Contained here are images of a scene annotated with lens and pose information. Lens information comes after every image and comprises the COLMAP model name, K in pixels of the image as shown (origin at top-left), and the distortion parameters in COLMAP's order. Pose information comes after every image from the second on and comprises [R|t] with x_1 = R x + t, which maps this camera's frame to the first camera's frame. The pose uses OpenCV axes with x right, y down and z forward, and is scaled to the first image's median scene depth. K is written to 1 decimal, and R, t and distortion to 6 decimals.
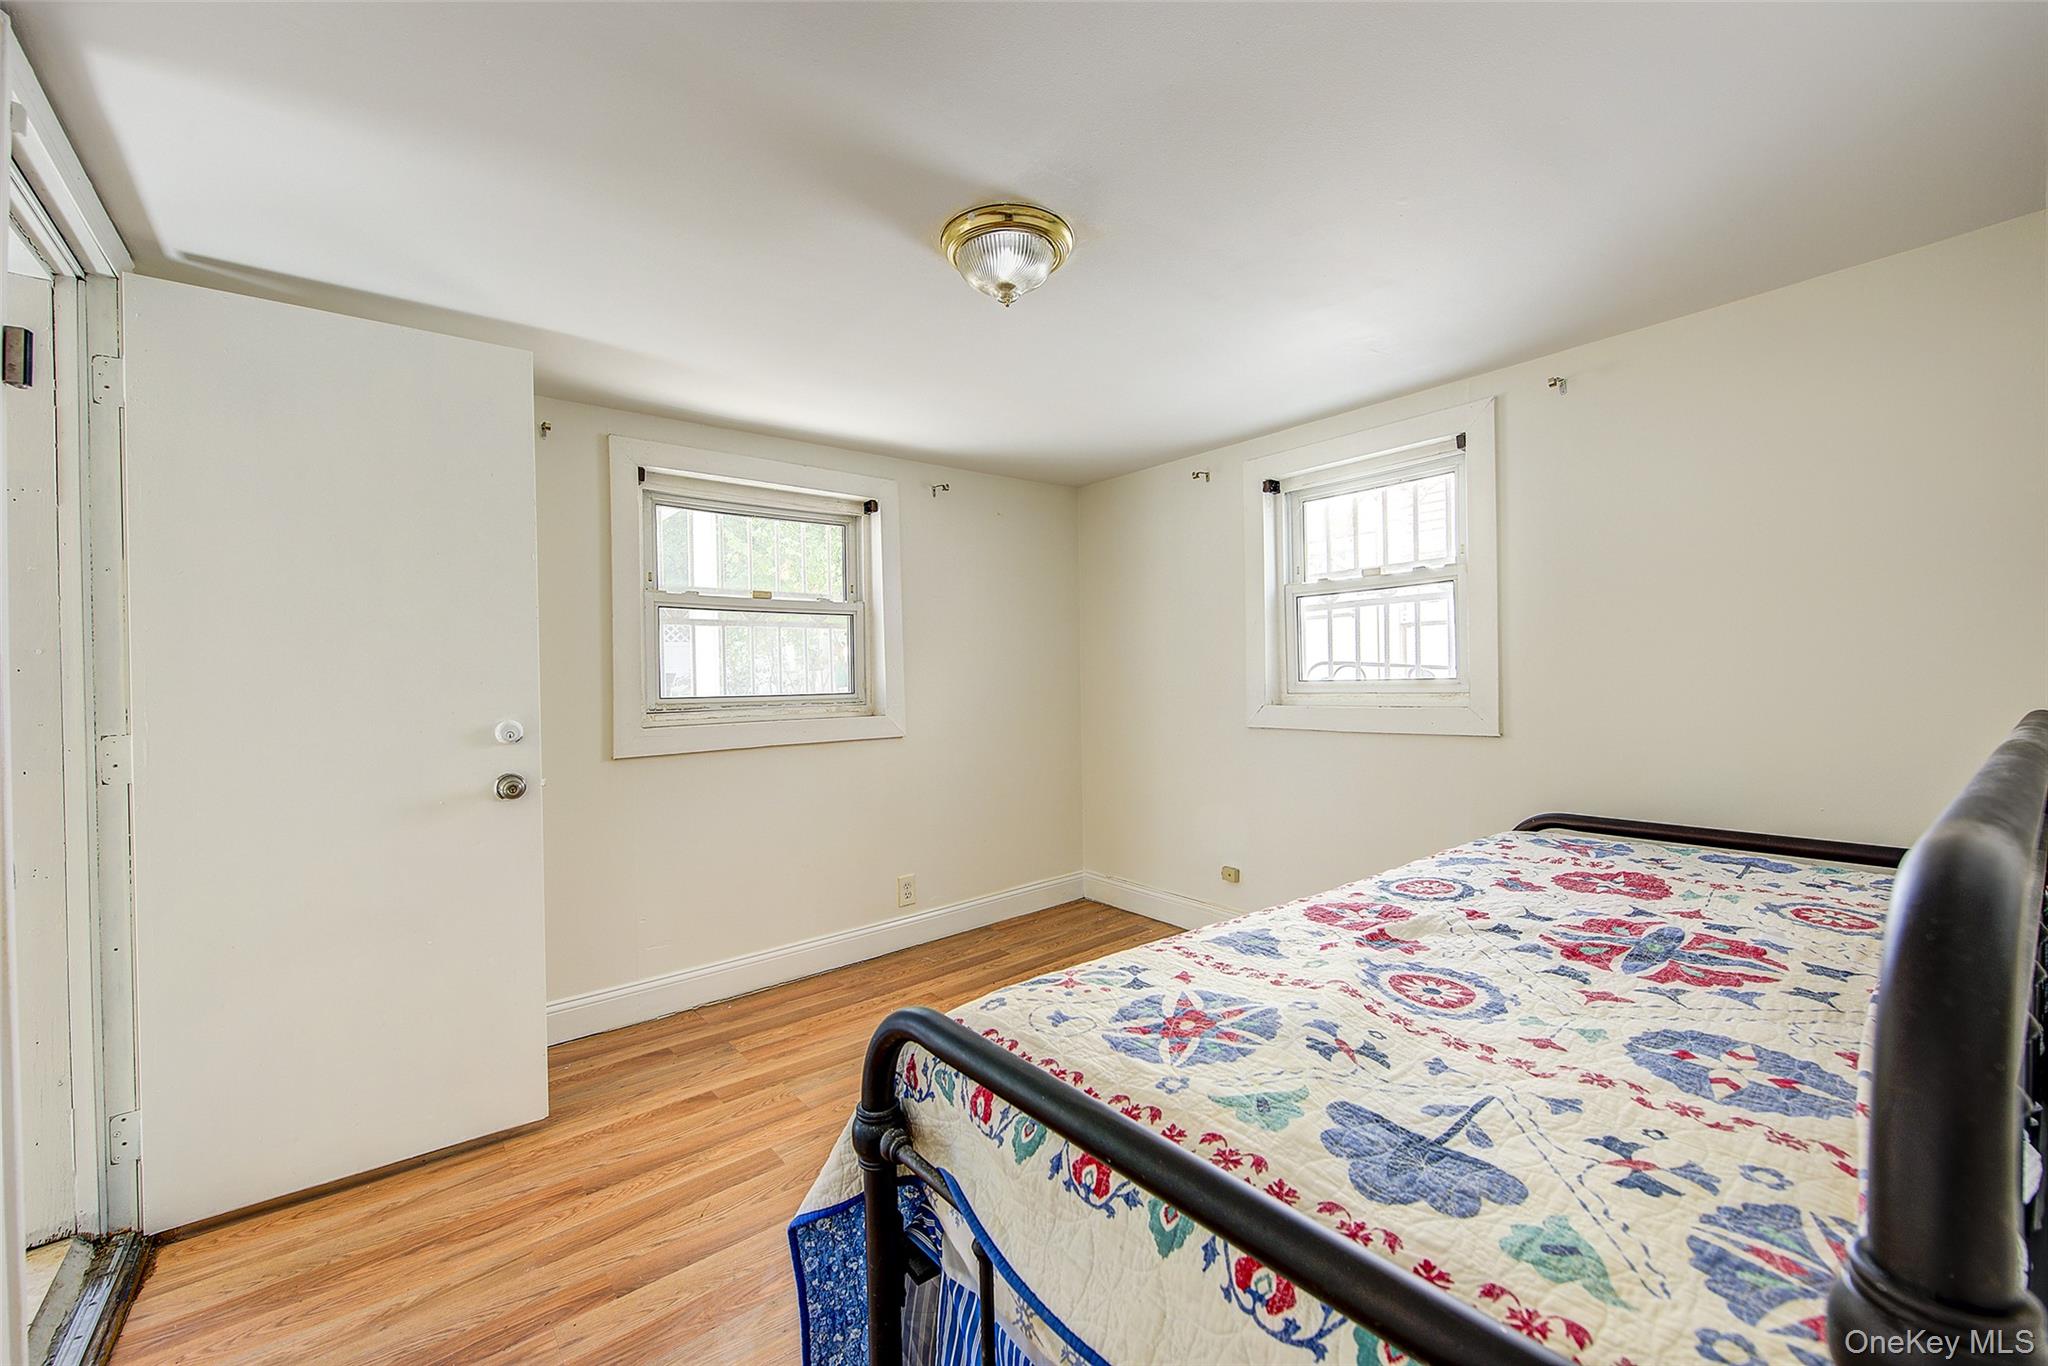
lens RADIAL K [[815.4, 0, 1024.0], [0, 815.4, 683.0], [0, 0, 1]] dist [0.001844, -0.000040]
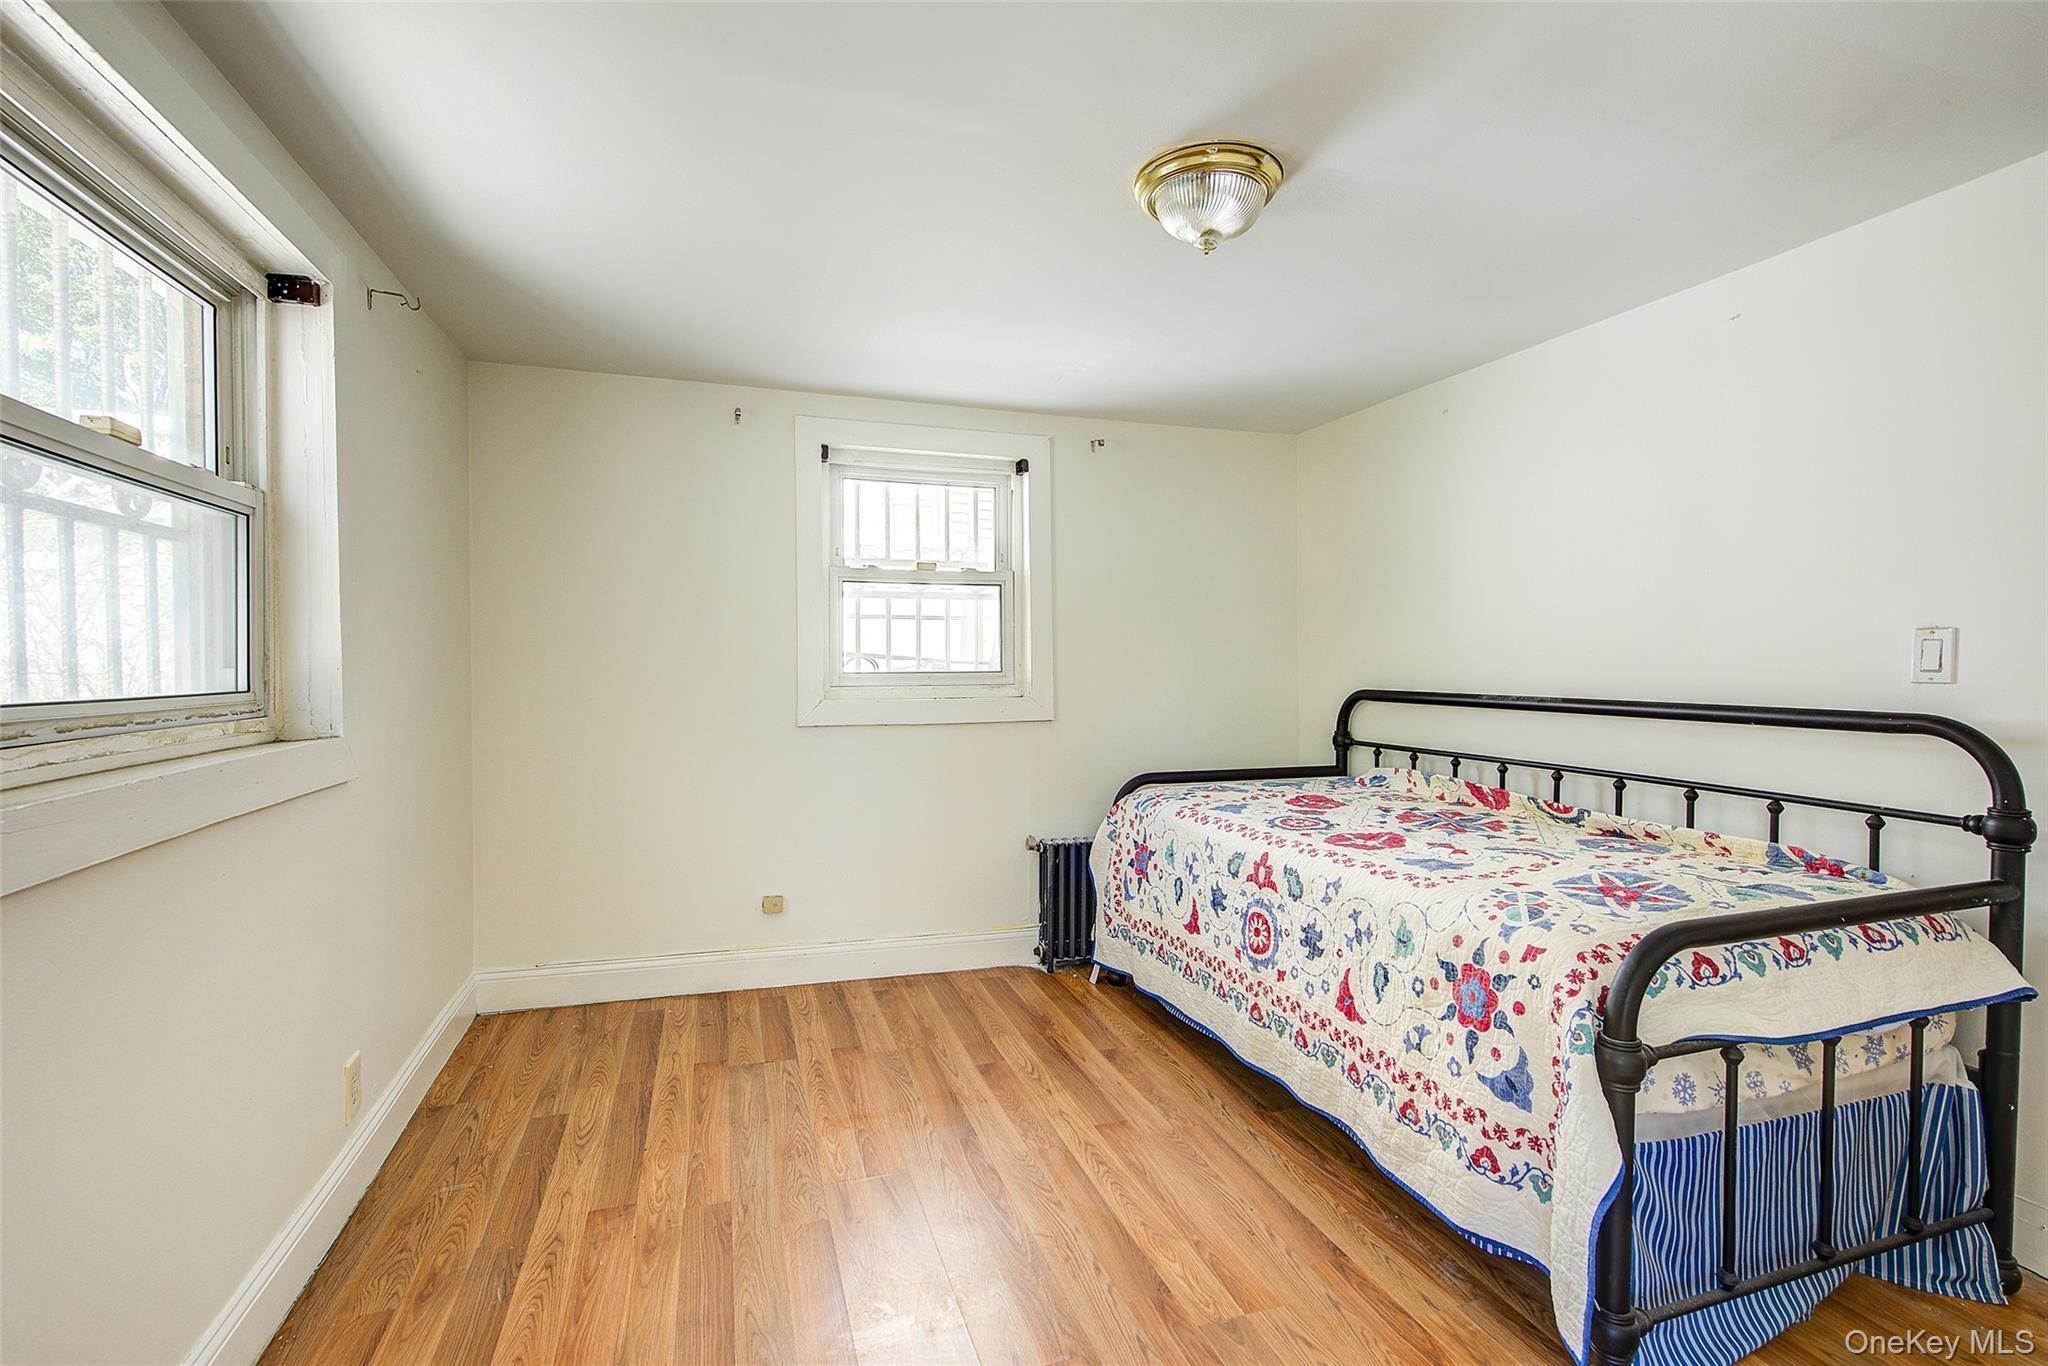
lens RADIAL K [[925.9, 0, 1024.0], [0, 925.9, 683.0], [0, 0, 1]] dist [-0.001624, -0.000145]
pose [[0.350522, -0.000554, 0.936554, -0.570900], [0.001289, 0.999999, 0.000109, 0.009540], [-0.936553, 0.001169, 0.350523, 0.454867]]
